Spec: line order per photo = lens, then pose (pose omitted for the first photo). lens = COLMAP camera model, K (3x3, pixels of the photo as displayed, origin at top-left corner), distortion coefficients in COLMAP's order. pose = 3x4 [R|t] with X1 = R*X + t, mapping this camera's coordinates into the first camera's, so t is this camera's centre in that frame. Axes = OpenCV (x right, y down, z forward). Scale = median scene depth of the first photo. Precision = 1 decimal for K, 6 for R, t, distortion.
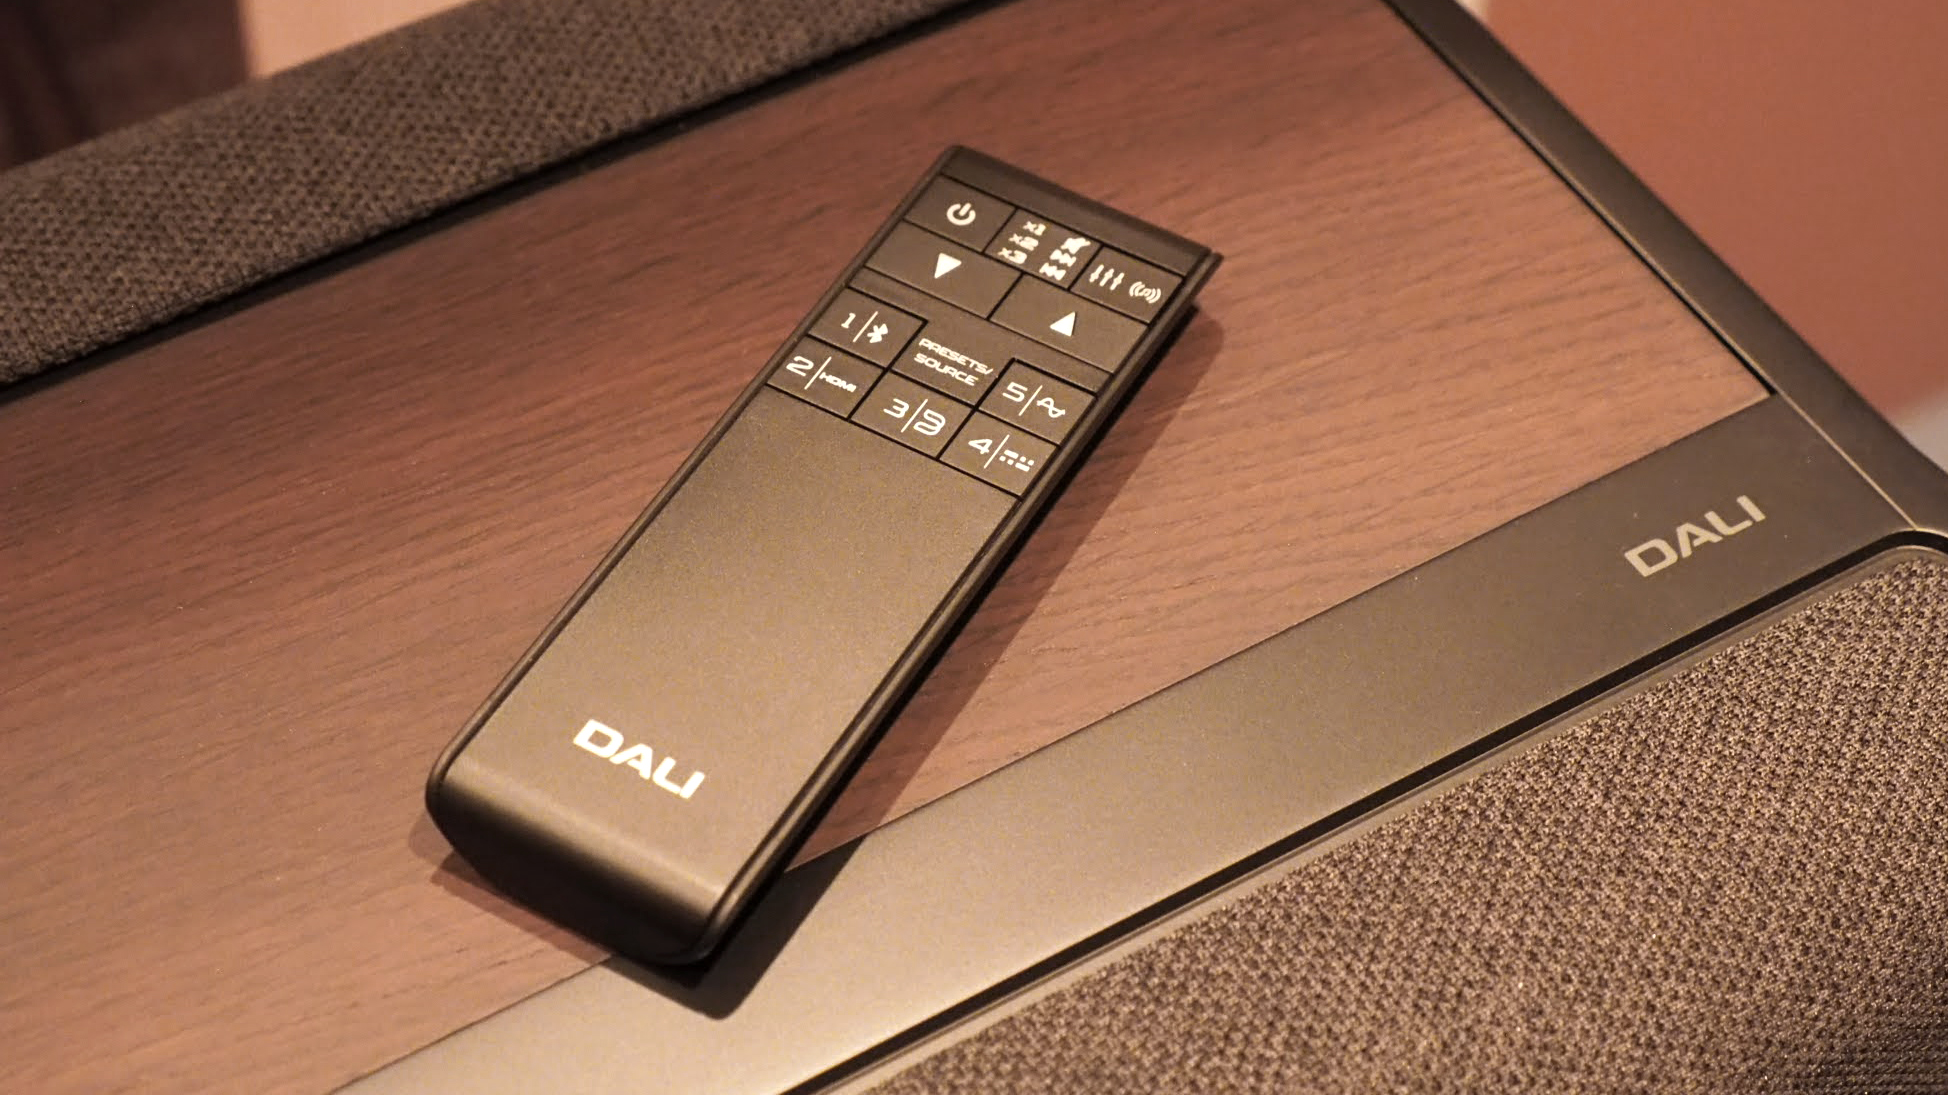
lens RADIAL K [[3935.2, 0, 977.7], [0, 3935.2, 549.0], [0, 0, 1]] dist [0.112856, 0.000000]
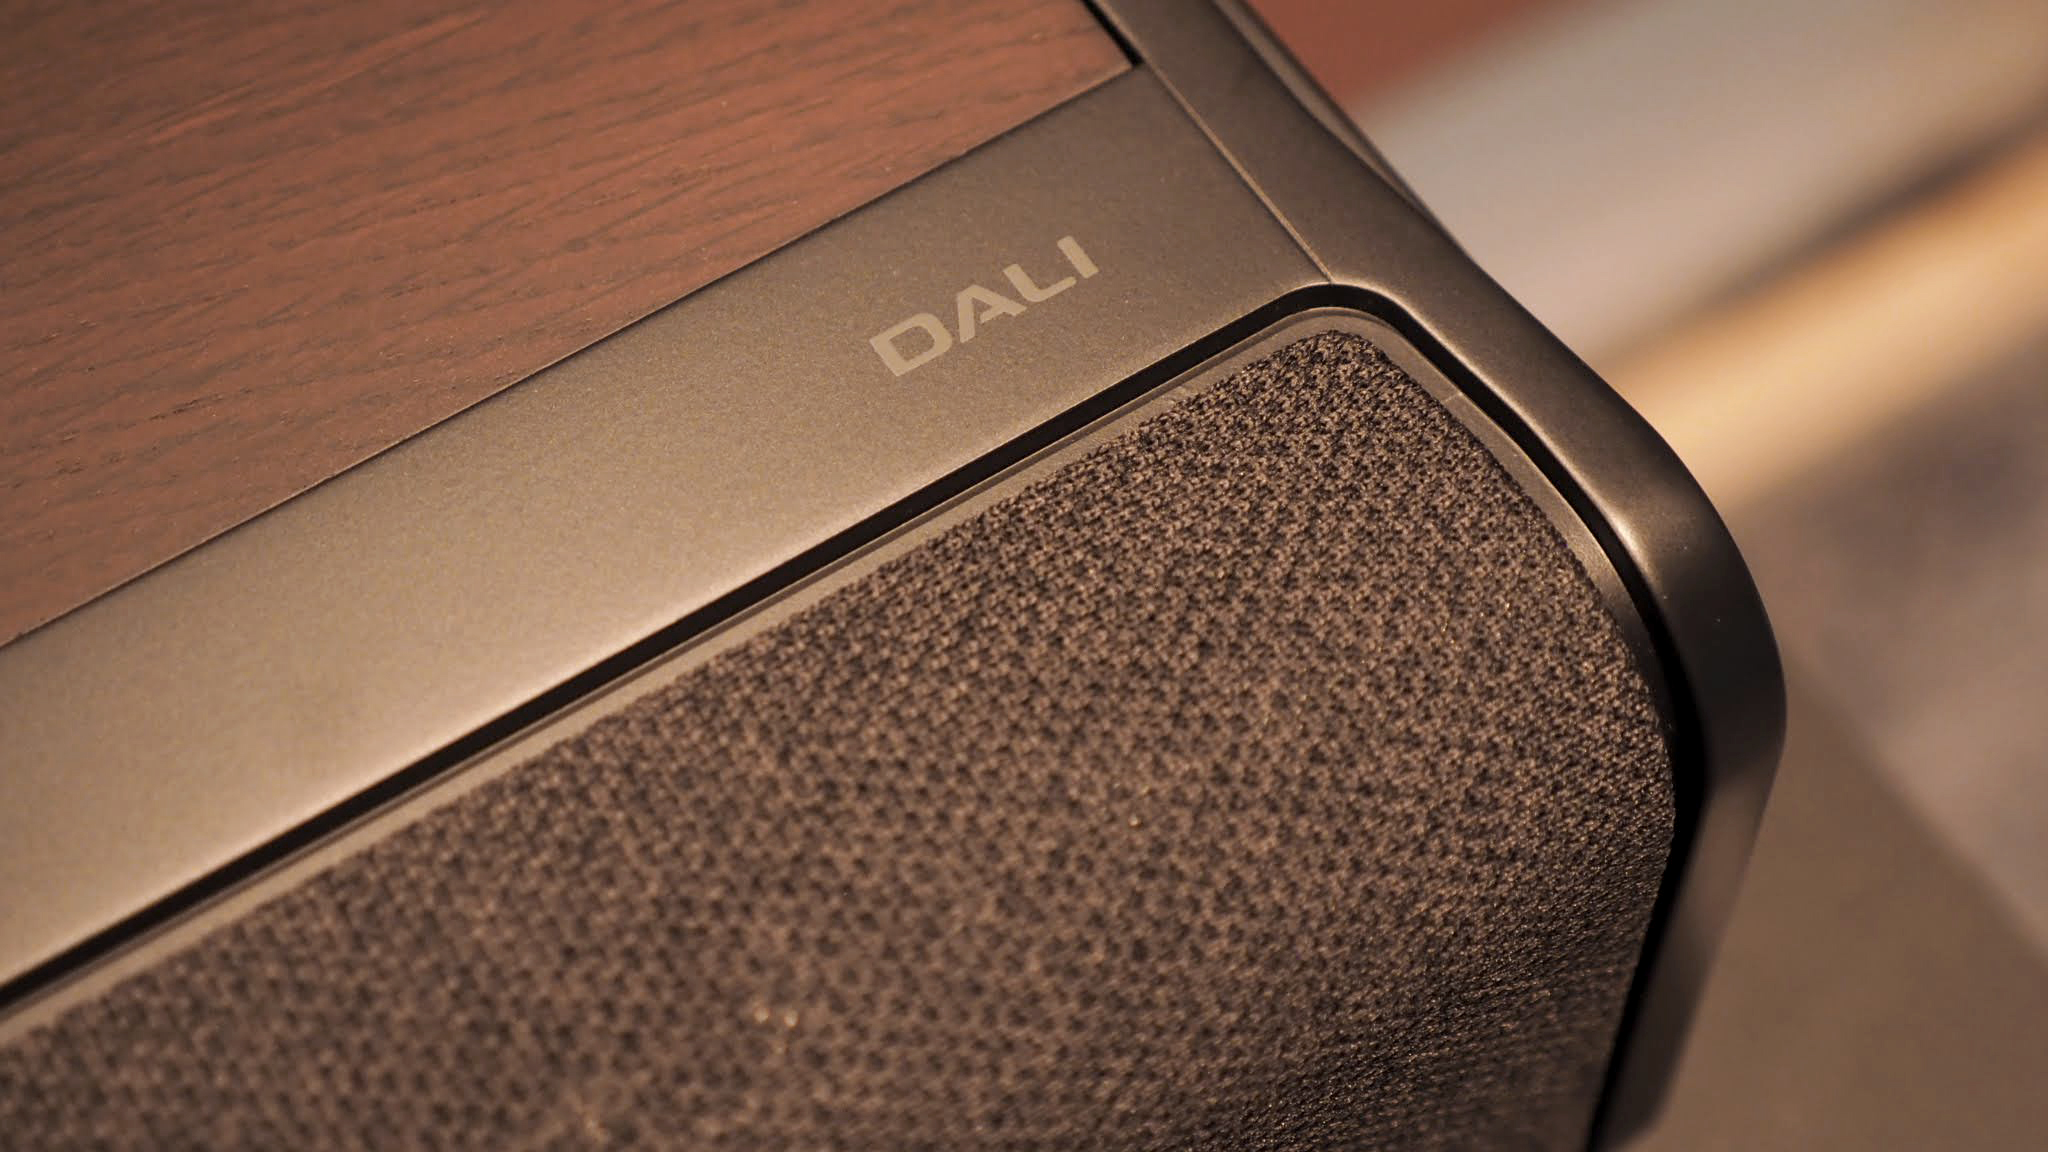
lens RADIAL K [[3645.8, 0, 1019.5], [0, 3645.8, 571.6], [0, 0, 1]] dist [0.102016, 0.000000]
pose [[0.999189, -0.027293, -0.029597, 0.212211], [0.031668, 0.986737, 0.159209, -0.056987], [0.024859, -0.160017, 0.986801, 0.428565]]
